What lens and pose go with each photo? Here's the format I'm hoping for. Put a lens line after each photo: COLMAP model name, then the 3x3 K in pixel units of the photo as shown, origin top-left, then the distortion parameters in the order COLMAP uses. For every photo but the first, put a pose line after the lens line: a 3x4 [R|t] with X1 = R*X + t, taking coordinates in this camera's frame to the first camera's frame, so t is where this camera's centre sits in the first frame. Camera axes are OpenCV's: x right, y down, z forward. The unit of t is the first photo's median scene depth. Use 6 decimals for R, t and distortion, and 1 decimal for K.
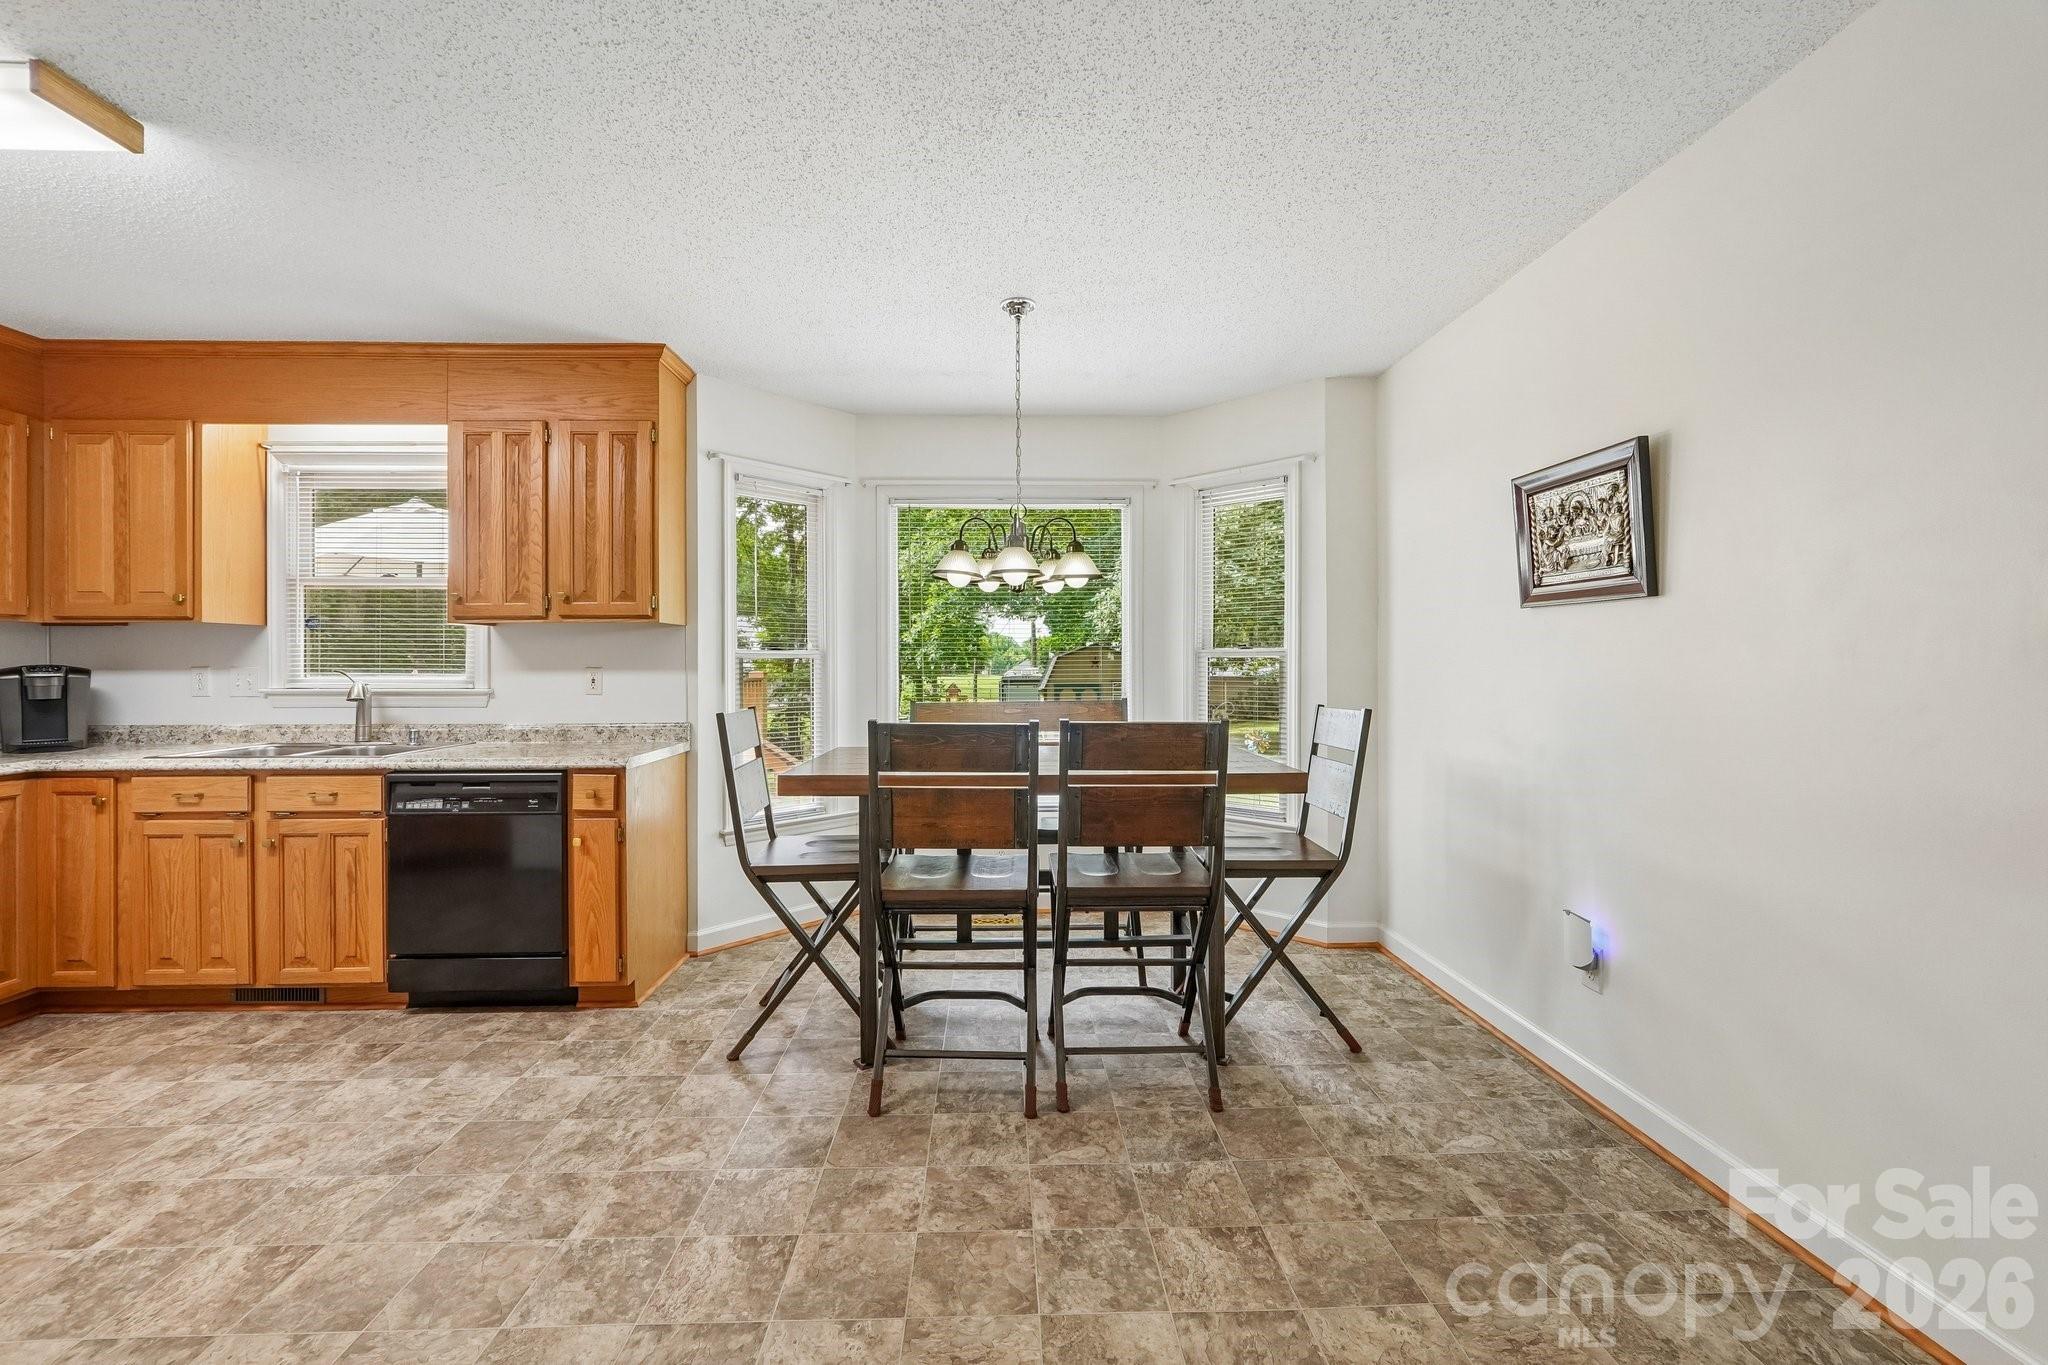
lens RADIAL K [[807.7, 0, 1010.1], [0, 807.7, 699.3], [0, 0, 1]] dist [-0.000675, 0.000060]
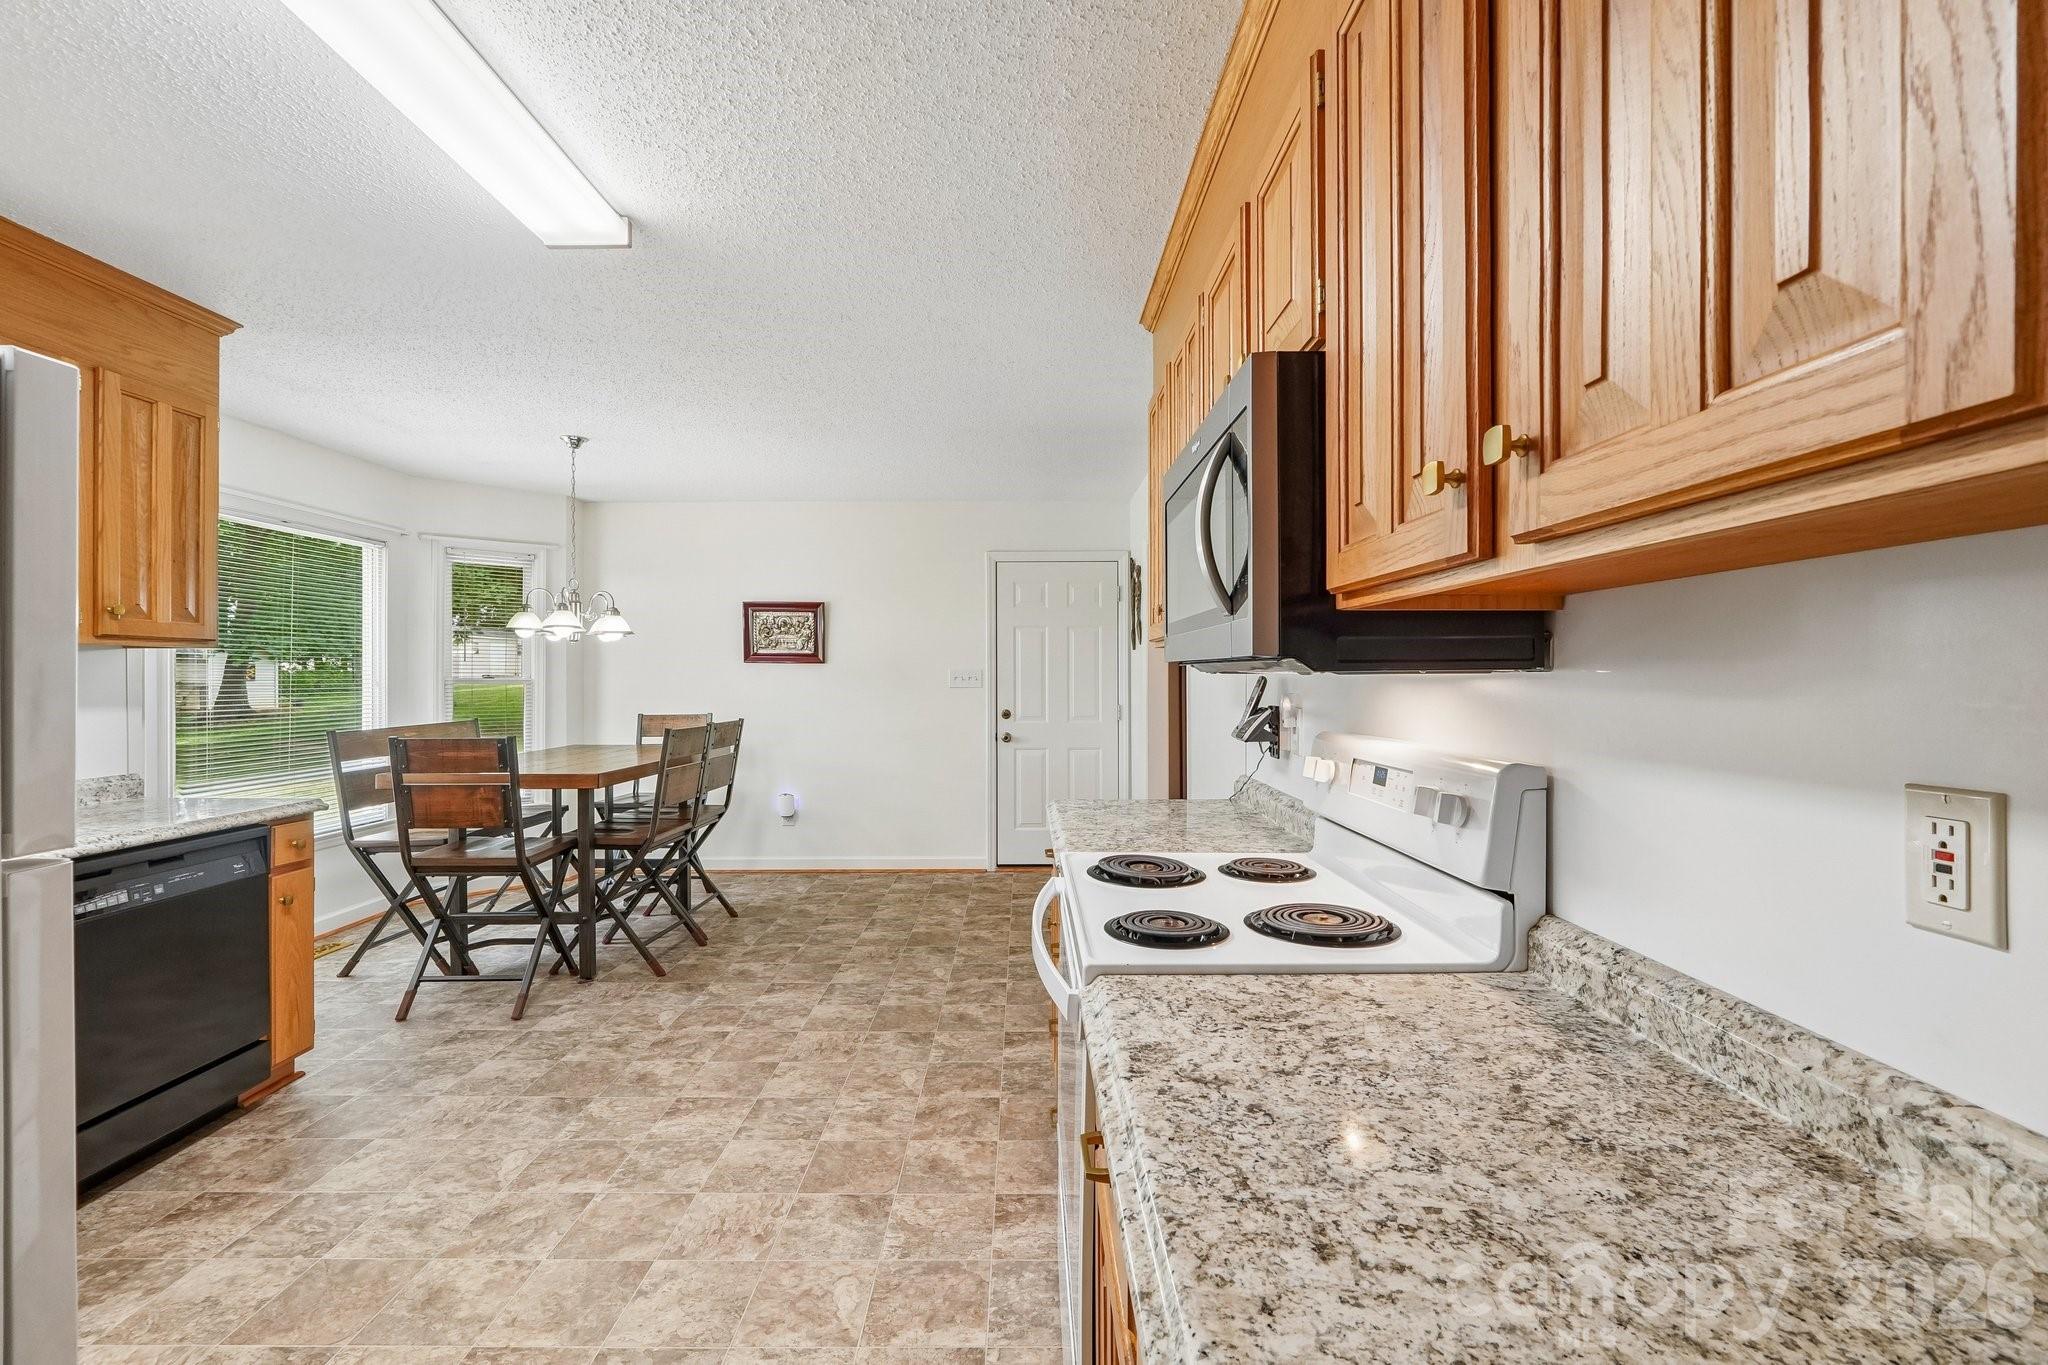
lens RADIAL K [[865.8, 0, 1023.2], [0, 865.8, 679.0], [0, 0, 1]] dist [-0.020170, 0.007803]
pose [[0.036238, 0.001782, 0.999342, -1.293839], [0.039055, 0.999232, -0.003198, -0.025725], [-0.998580, 0.039145, 0.036140, 0.154661]]
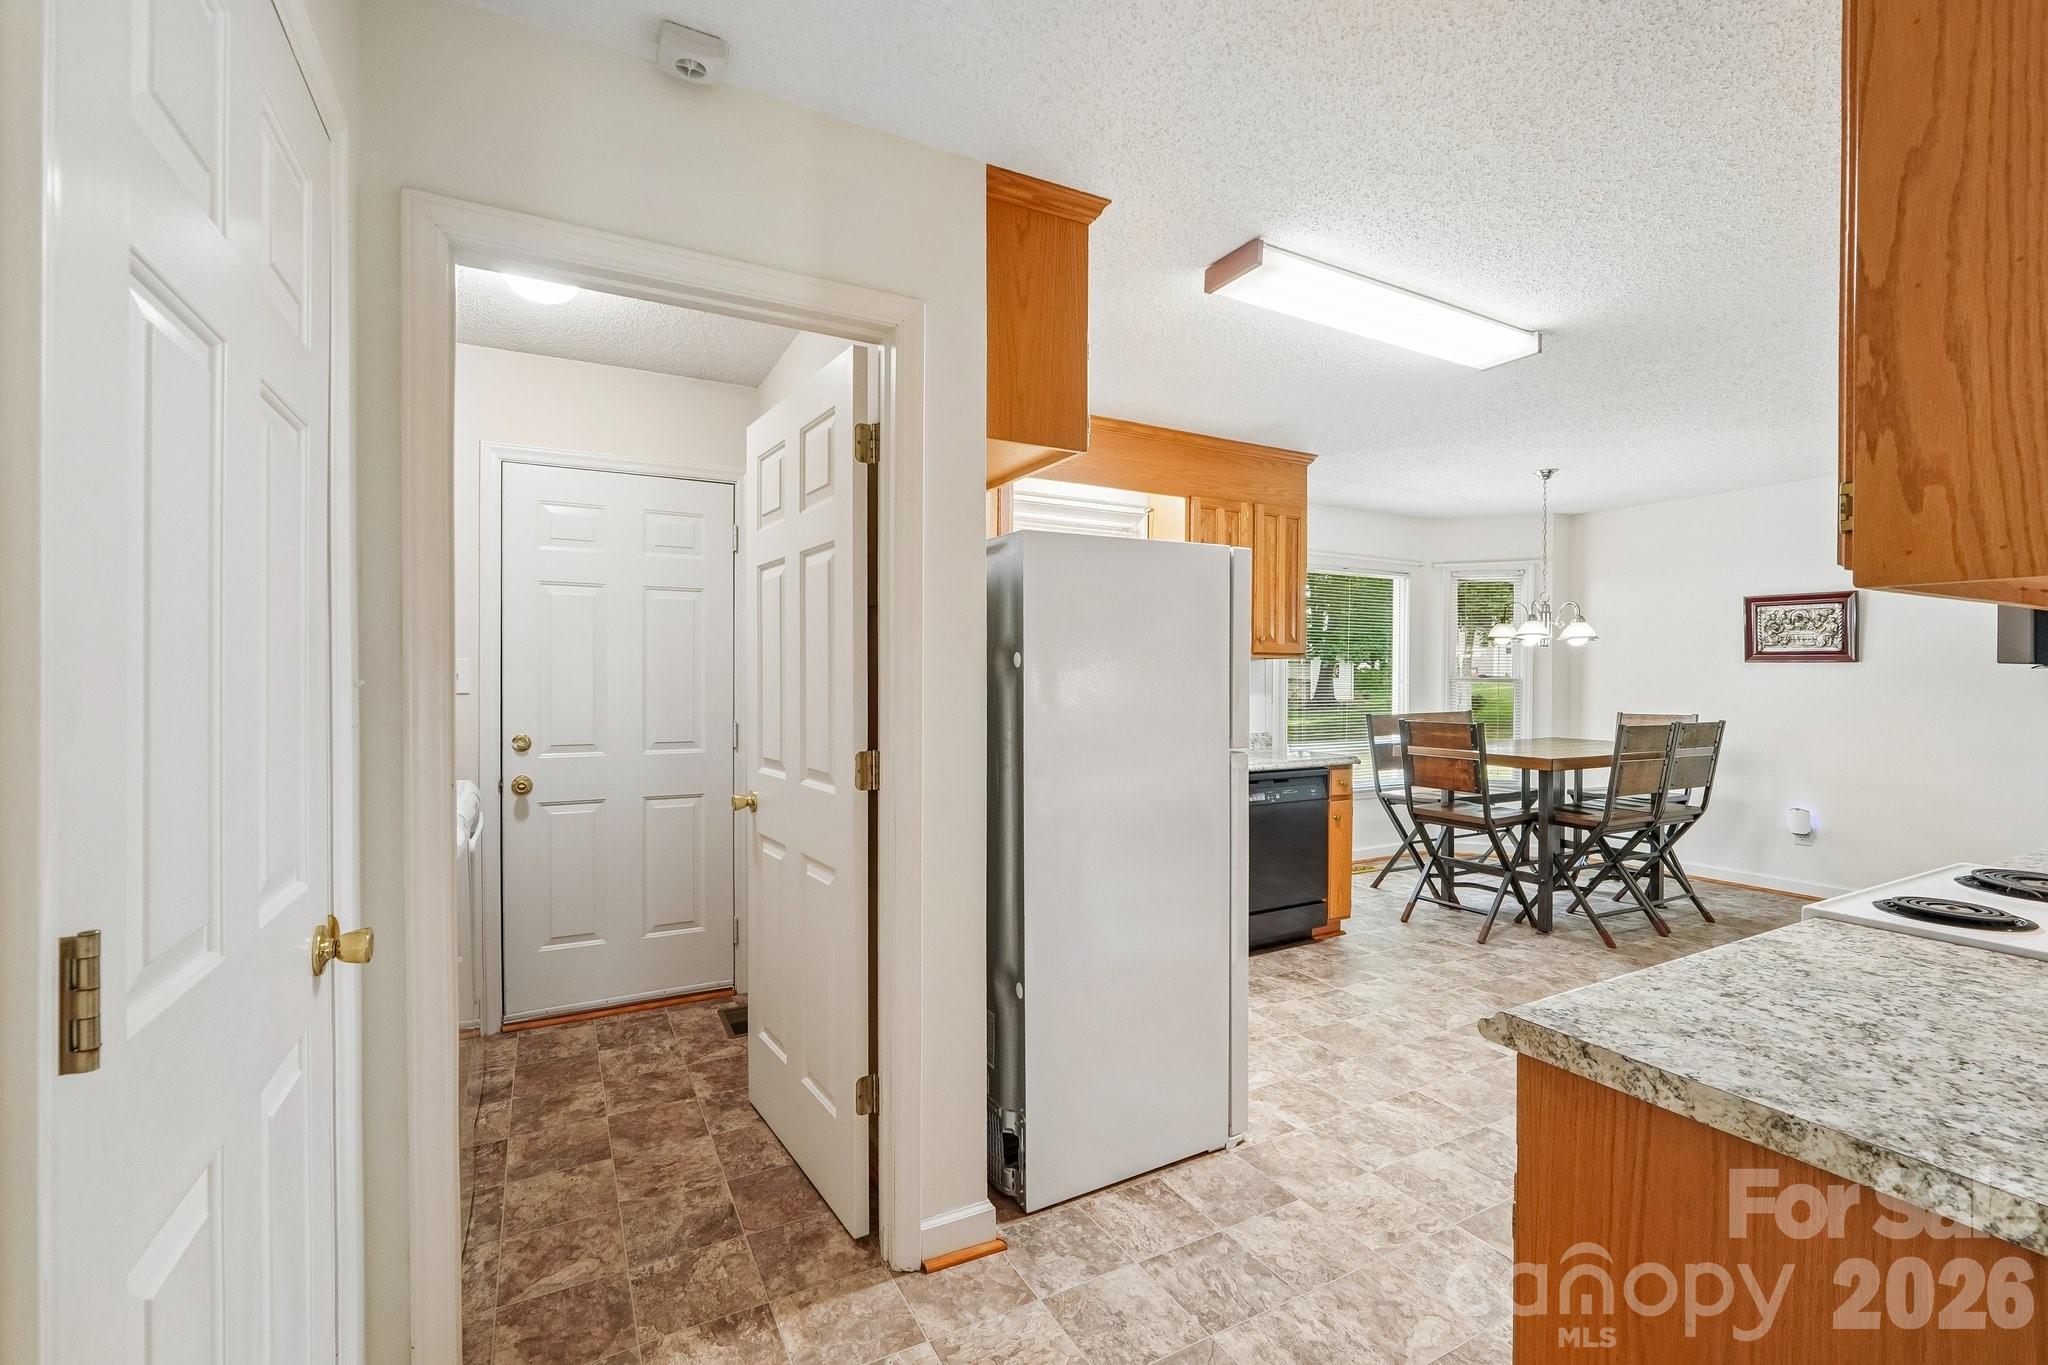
lens RADIAL K [[876.0, 0, 1031.0], [0, 876.0, 676.9], [0, 0, 1]] dist [-0.020398, 0.008473]
pose [[0.894667, 0.005523, 0.446699, -1.512586], [0.010714, 0.999371, -0.033814, -0.017601], [-0.446605, 0.035039, 0.894045, -0.092909]]
